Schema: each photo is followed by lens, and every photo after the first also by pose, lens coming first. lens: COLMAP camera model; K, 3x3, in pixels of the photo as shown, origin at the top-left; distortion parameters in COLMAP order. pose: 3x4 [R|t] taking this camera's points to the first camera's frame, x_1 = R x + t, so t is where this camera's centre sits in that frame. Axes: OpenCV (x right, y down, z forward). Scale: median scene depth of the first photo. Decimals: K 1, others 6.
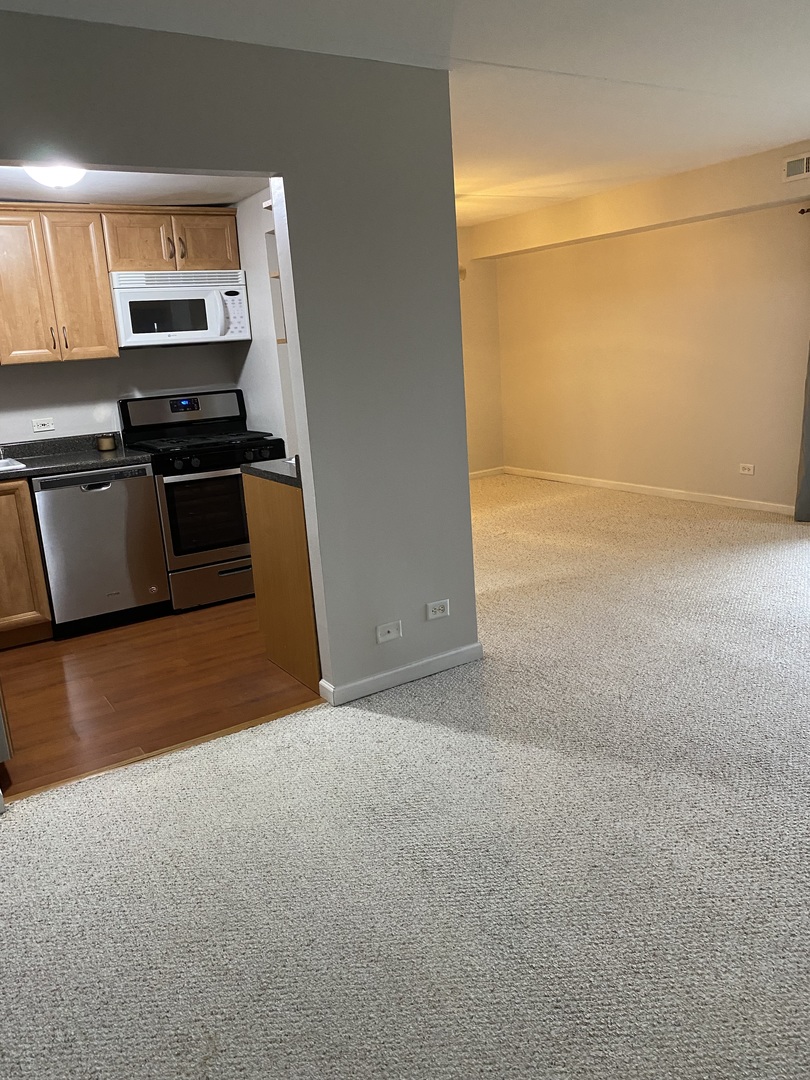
lens RADIAL K [[809.9, 0, 406.1], [0, 809.9, 534.1], [0, 0, 1]] dist [0.021726, -0.032973]
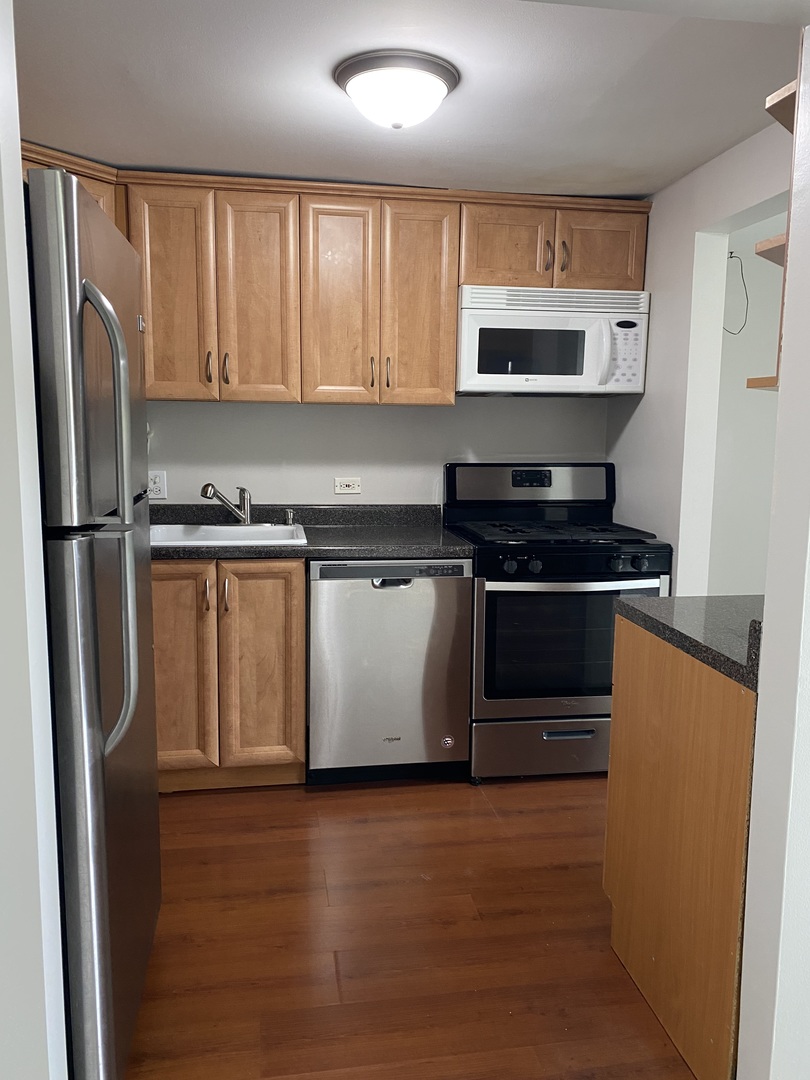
lens RADIAL K [[843.1, 0, 412.5], [0, 843.1, 530.3], [0, 0, 1]] dist [0.071933, -0.004054]
pose [[0.917776, 0.126645, -0.376361, -0.094671], [-0.159979, 0.985383, -0.058538, -0.060370], [0.363446, 0.113935, 0.924622, 0.316326]]
